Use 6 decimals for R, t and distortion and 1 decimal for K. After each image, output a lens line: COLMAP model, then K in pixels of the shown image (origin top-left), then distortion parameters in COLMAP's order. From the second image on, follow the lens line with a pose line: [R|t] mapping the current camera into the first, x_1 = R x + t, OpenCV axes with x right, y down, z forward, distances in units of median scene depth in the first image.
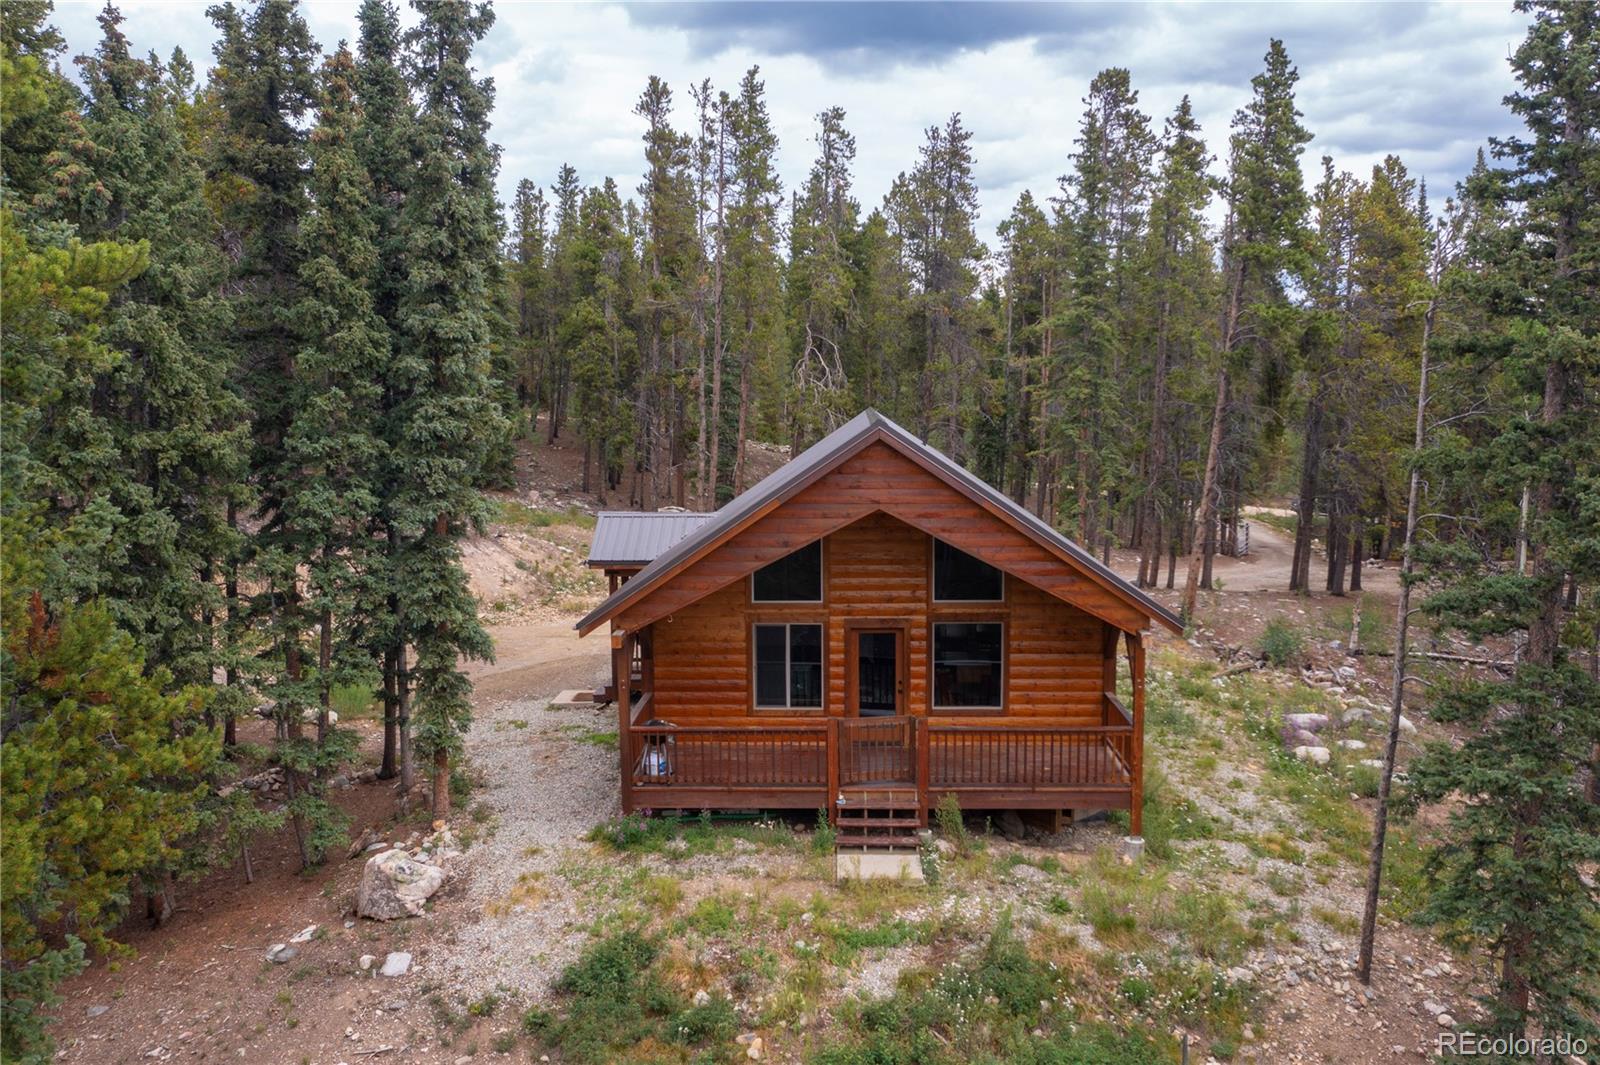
lens RADIAL K [[1300.8, 0, 802.4], [0, 1300.8, 549.0], [0, 0, 1]] dist [-0.008863, -0.004148]
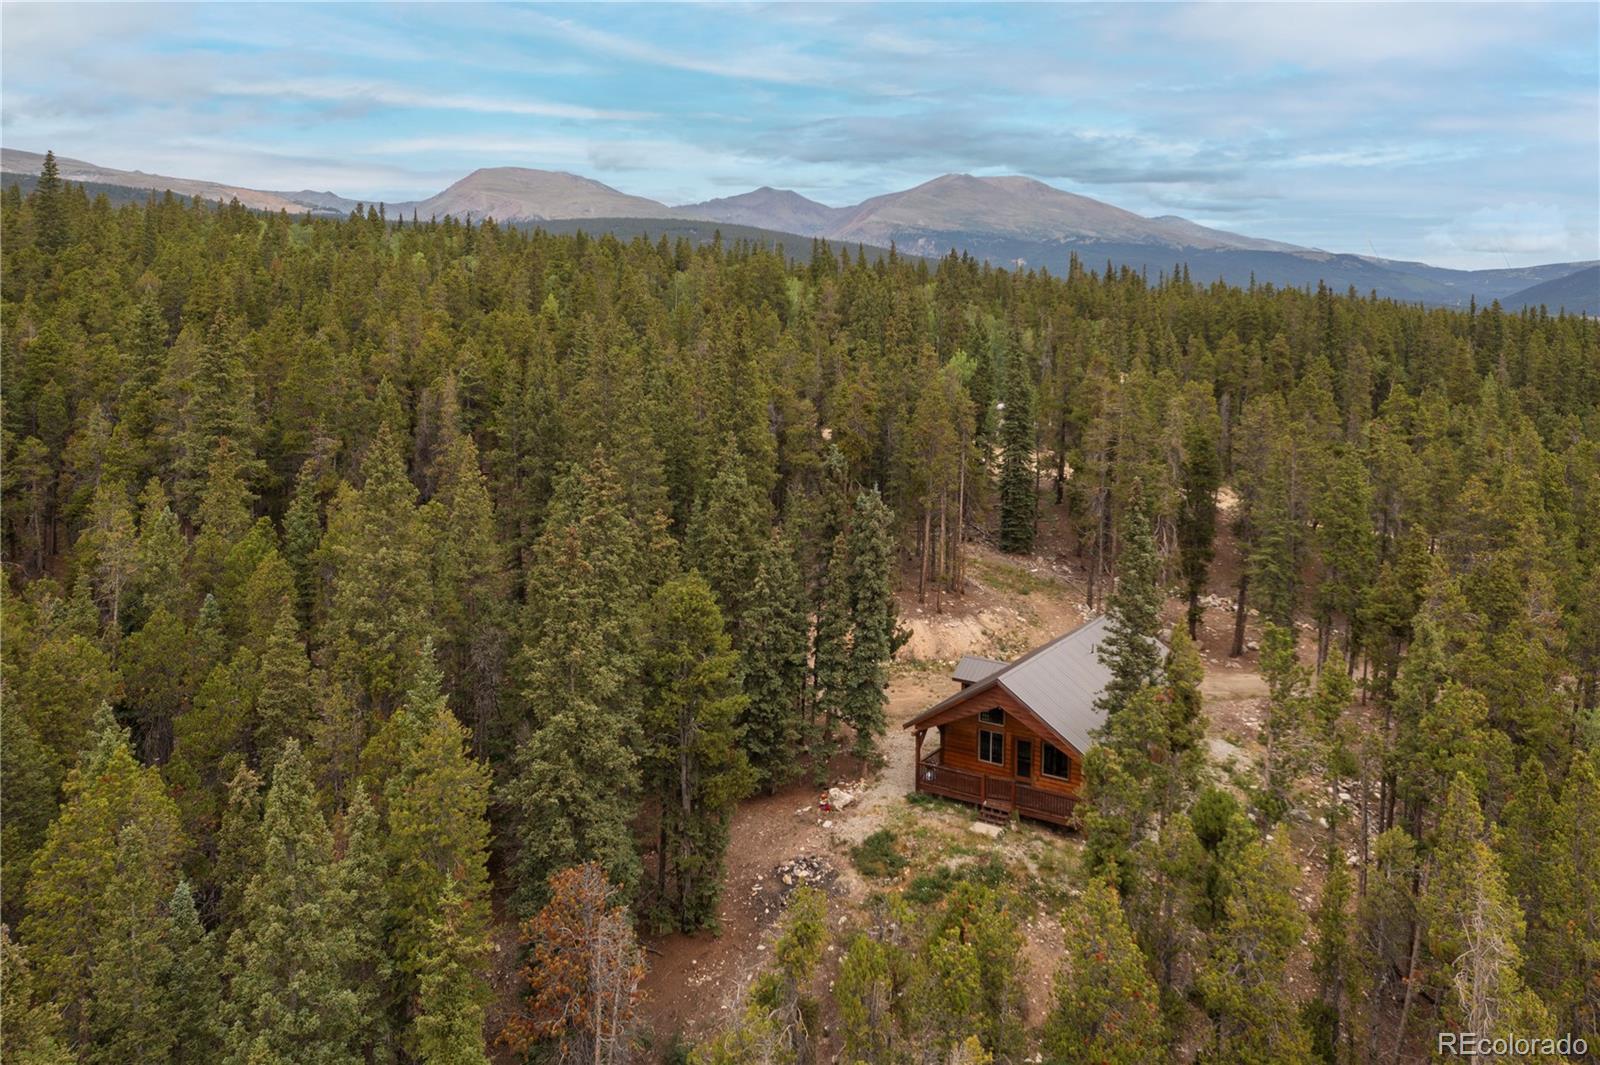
lens RADIAL K [[1300.8, 0, 805.3], [0, 1300.8, 529.3], [0, 0, 1]] dist [-0.008863, -0.004148]
pose [[0.855332, 0.115969, -0.504934, 1.096884], [-0.075735, 0.992143, 0.099576, -0.672814], [0.512515, -0.046930, 0.857395, -1.644703]]
